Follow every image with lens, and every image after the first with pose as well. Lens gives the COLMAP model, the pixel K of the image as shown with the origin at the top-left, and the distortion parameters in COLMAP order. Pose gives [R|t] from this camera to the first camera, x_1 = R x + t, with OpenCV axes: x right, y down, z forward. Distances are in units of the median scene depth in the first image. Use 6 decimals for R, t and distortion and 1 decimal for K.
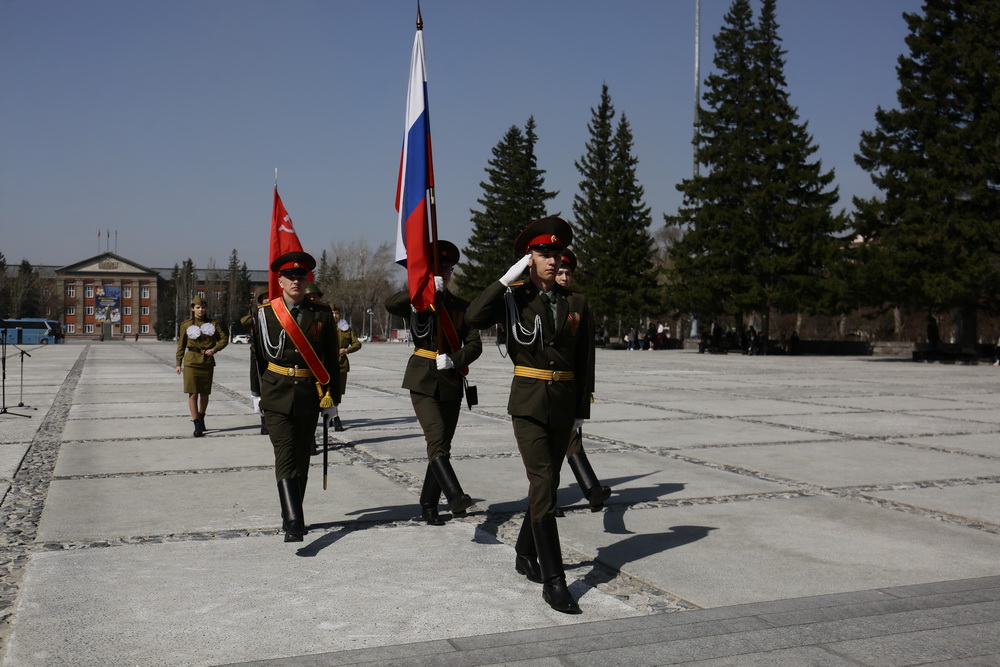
lens RADIAL K [[1046.5, 0, 500.0], [0, 1046.5, 333.5], [0, 0, 1]] dist [0.014994, 0.031345]
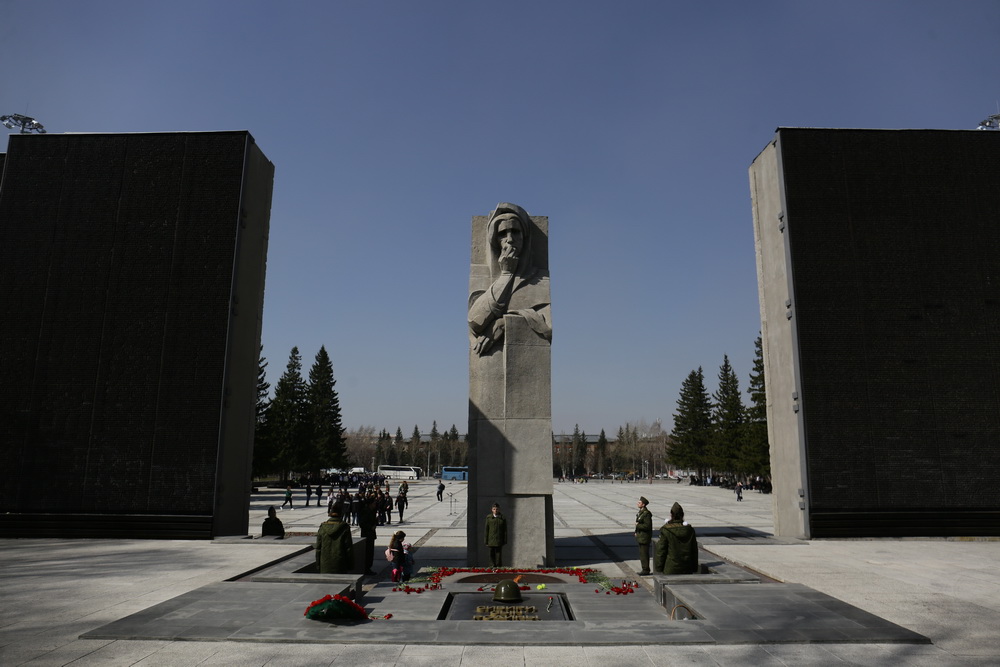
lens RADIAL K [[680.0, 0, 500.0], [0, 680.0, 333.5], [0, 0, 1]] dist [-0.001288, -0.000190]
pose [[0.927834, -0.076342, -0.365098, 0.186803], [0.003824, 0.980726, -0.195350, -0.024418], [0.372974, 0.179856, 0.910243, -0.379637]]
